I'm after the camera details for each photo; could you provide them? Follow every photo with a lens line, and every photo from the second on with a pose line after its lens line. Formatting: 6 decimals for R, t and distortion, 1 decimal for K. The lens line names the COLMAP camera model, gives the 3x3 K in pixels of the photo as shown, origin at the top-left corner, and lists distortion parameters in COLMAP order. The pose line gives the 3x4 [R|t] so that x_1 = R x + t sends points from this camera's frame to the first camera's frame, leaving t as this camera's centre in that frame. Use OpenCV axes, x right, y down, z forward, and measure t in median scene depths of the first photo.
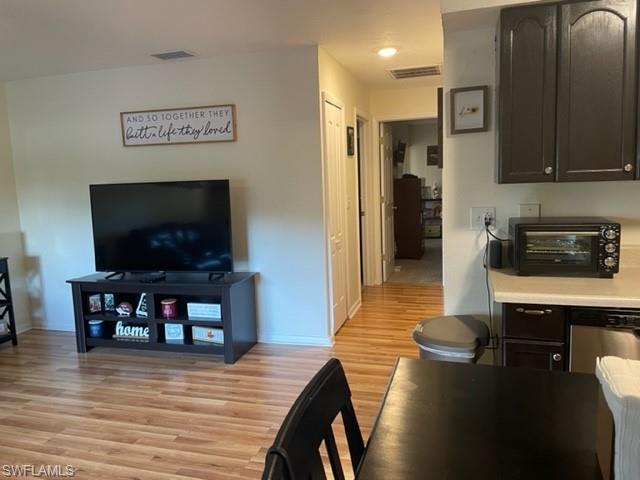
lens RADIAL K [[484.0, 0, 320.0], [0, 484.0, 240.0], [0, 0, 1]] dist [0.037899, -0.006121]
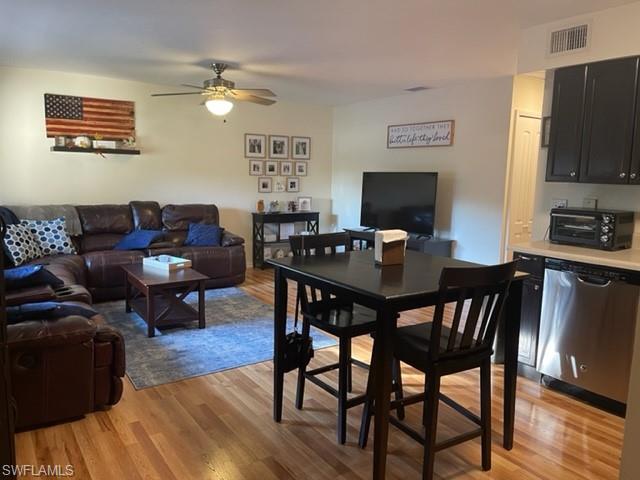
lens RADIAL K [[484.0, 0, 320.0], [0, 484.0, 240.0], [0, 0, 1]] dist [0.037899, -0.006121]
pose [[0.783577, 0.135202, -0.606406, 0.425203], [-0.128021, 0.990226, 0.055352, 0.040163], [0.607962, 0.034261, 0.793227, -0.354315]]
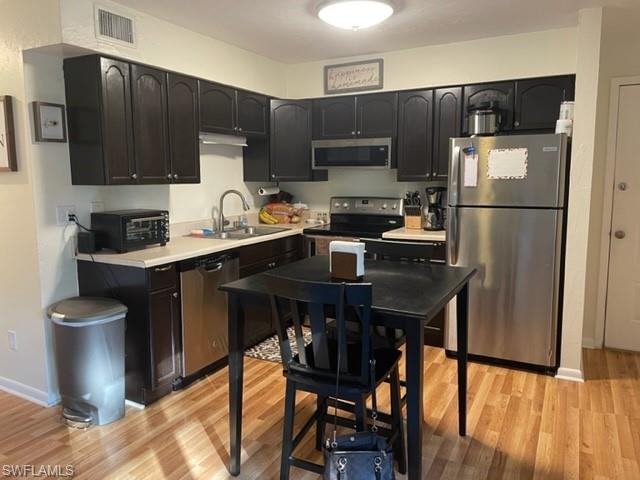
lens RADIAL K [[484.0, 0, 320.0], [0, 484.0, 240.0], [0, 0, 1]] dist [0.037899, -0.006121]
pose [[0.195048, -0.102904, 0.975380, -0.435979], [0.127216, 0.988734, 0.078873, 0.000051], [-0.972508, 0.108700, 0.205942, 0.097132]]
